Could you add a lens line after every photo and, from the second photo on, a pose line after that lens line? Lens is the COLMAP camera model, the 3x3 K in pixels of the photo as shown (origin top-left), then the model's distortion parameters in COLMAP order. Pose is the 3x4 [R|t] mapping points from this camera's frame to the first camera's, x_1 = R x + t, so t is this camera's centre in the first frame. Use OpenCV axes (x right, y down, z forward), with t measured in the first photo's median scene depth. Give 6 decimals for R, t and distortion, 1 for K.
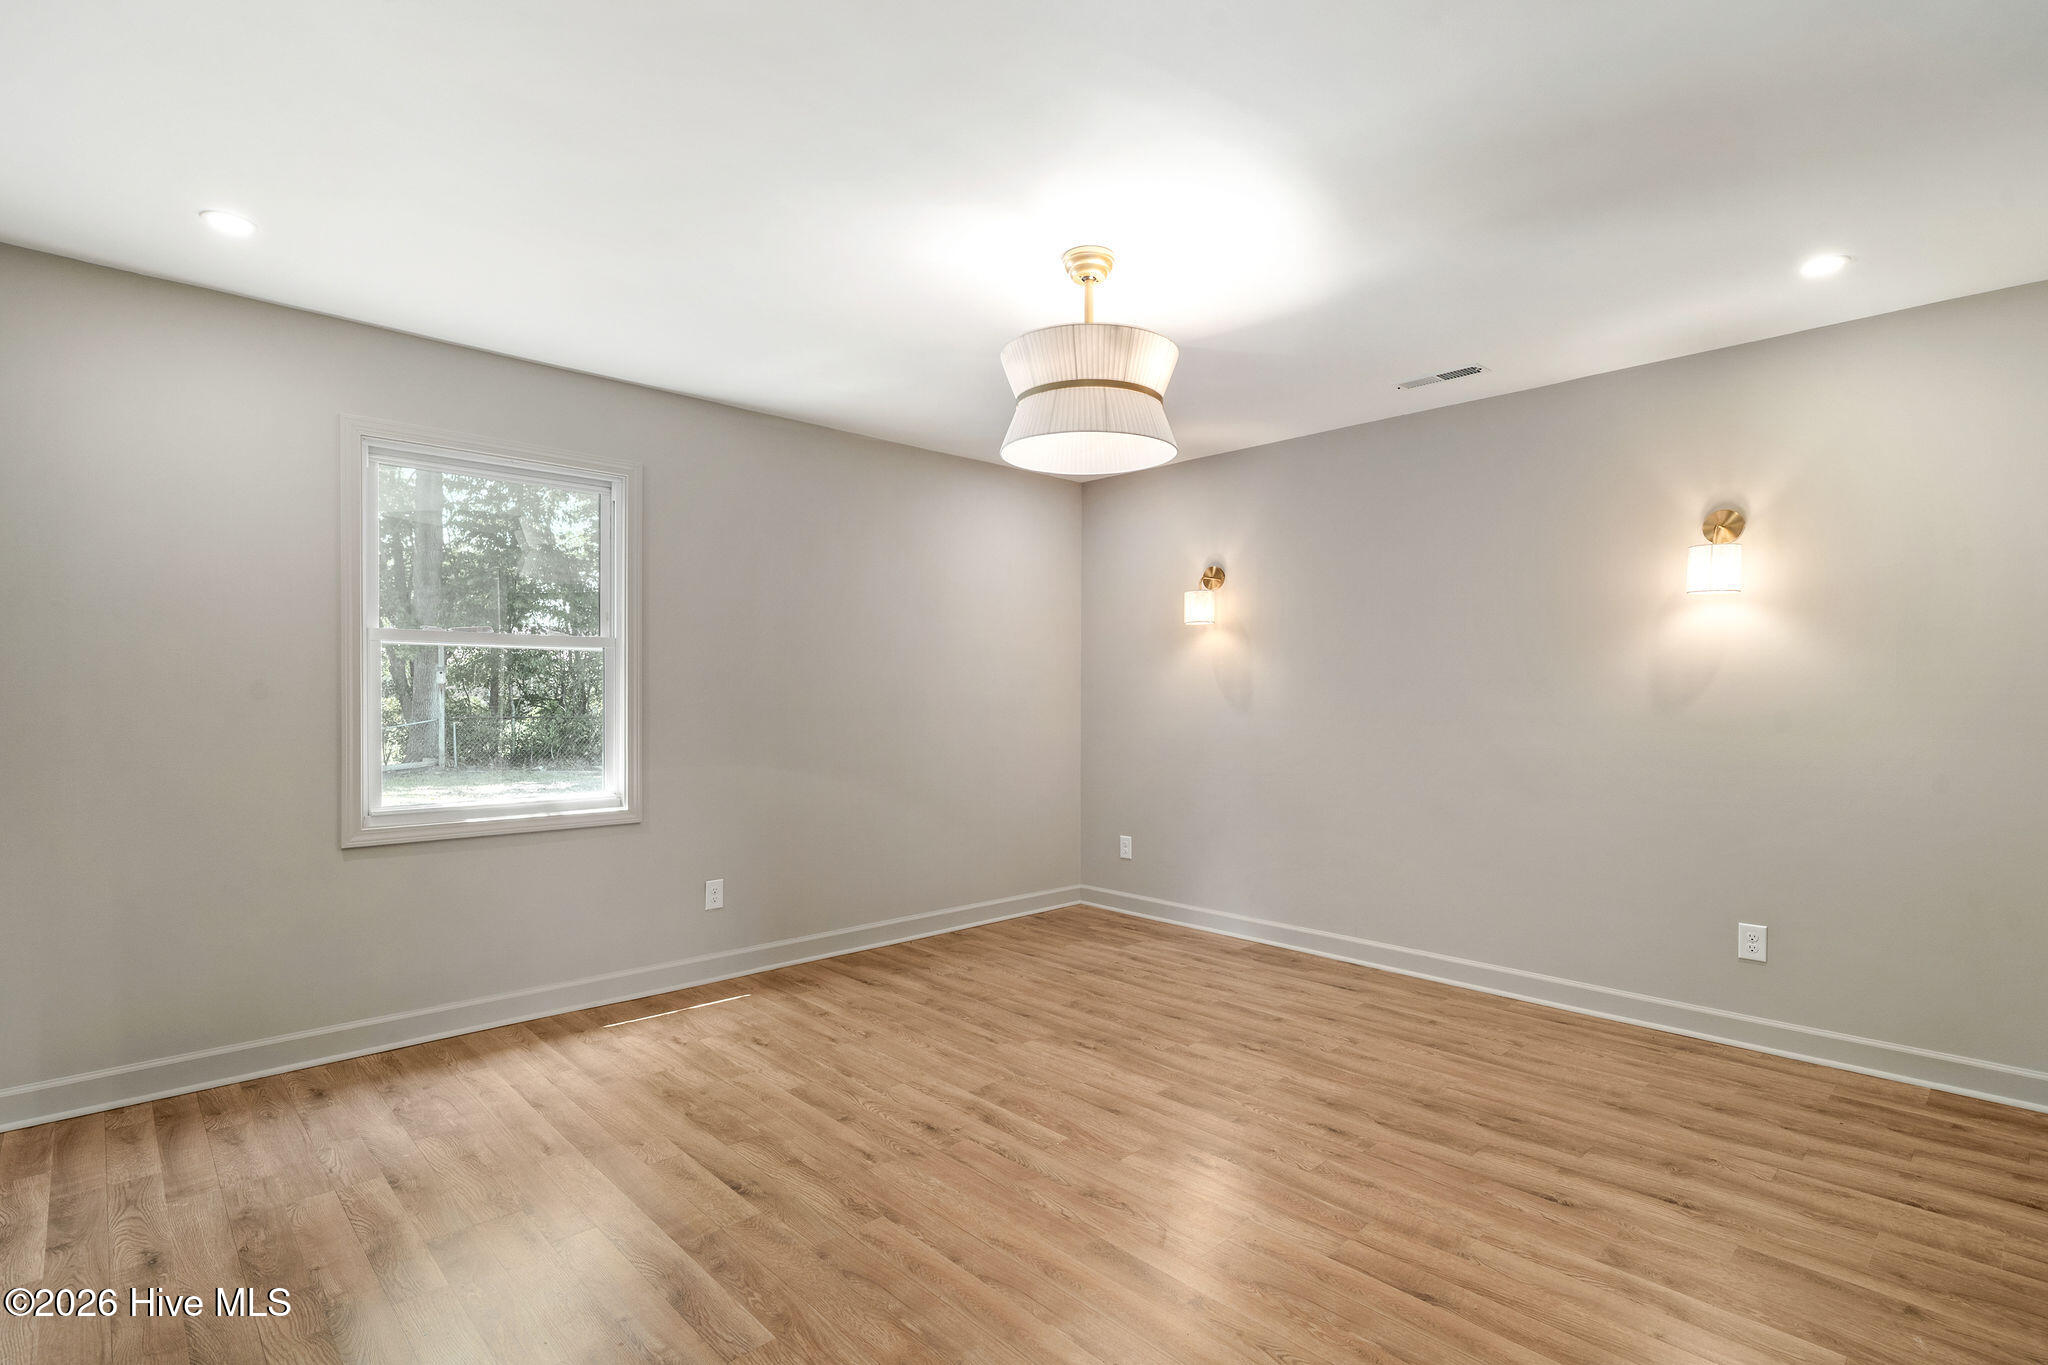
lens RADIAL K [[987.8, 0, 998.1], [0, 987.8, 693.6], [0, 0, 1]] dist [0.004803, 0.000006]
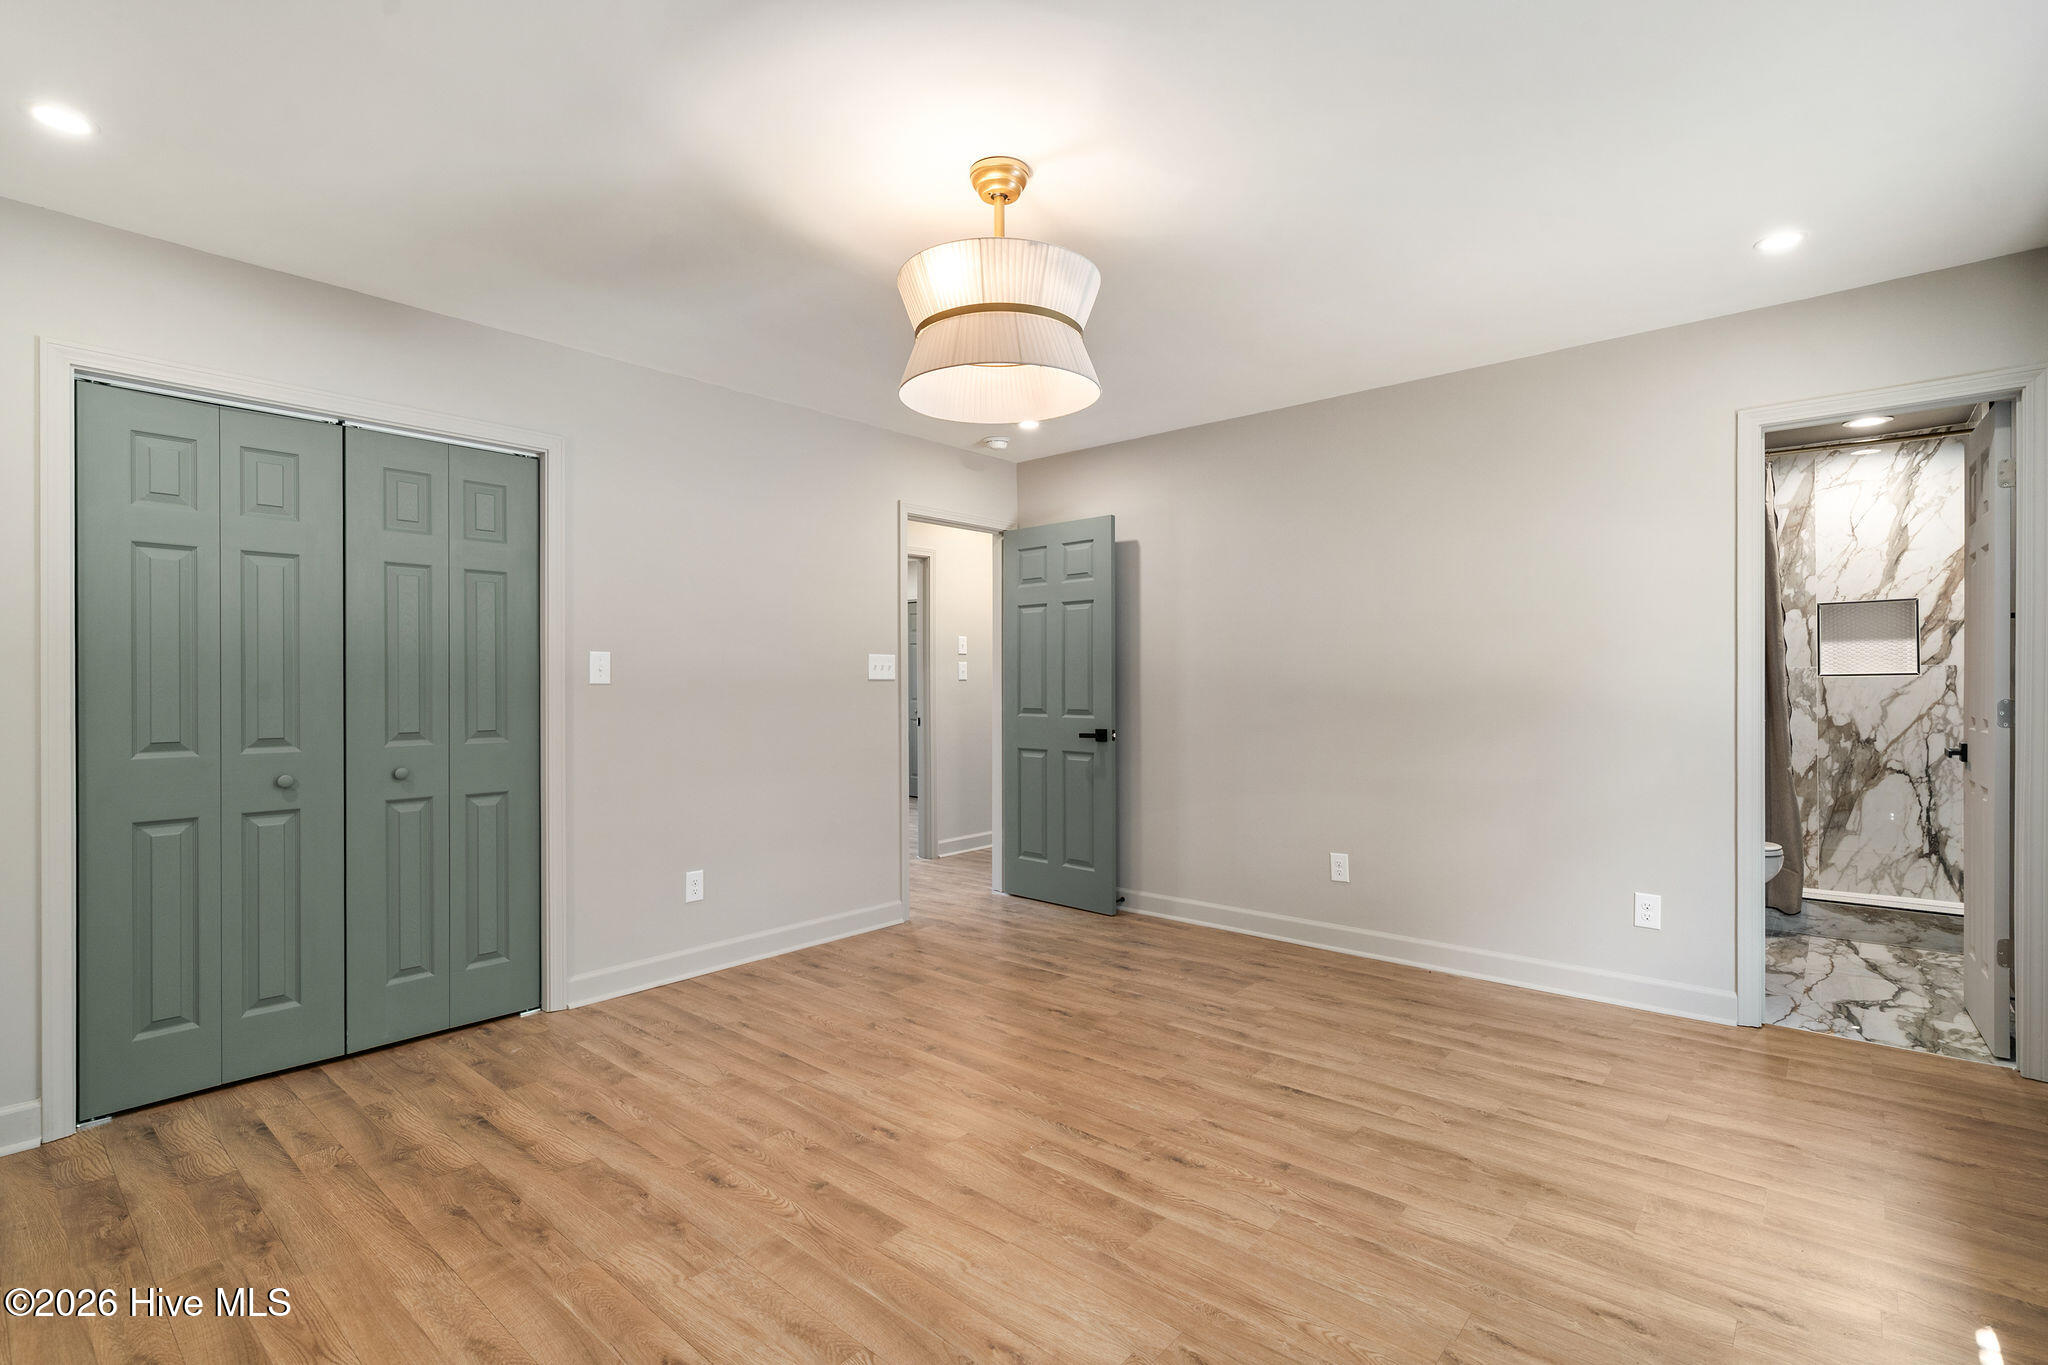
lens RADIAL K [[987.8, 0, 998.1], [0, 987.8, 693.6], [0, 0, 1]] dist [0.004803, 0.000006]
pose [[-0.995222, 0.001721, -0.097618, 0.180788], [0.000677, 0.999942, 0.010718, 0.013114], [0.097631, 0.010601, -0.995166, 1.900726]]
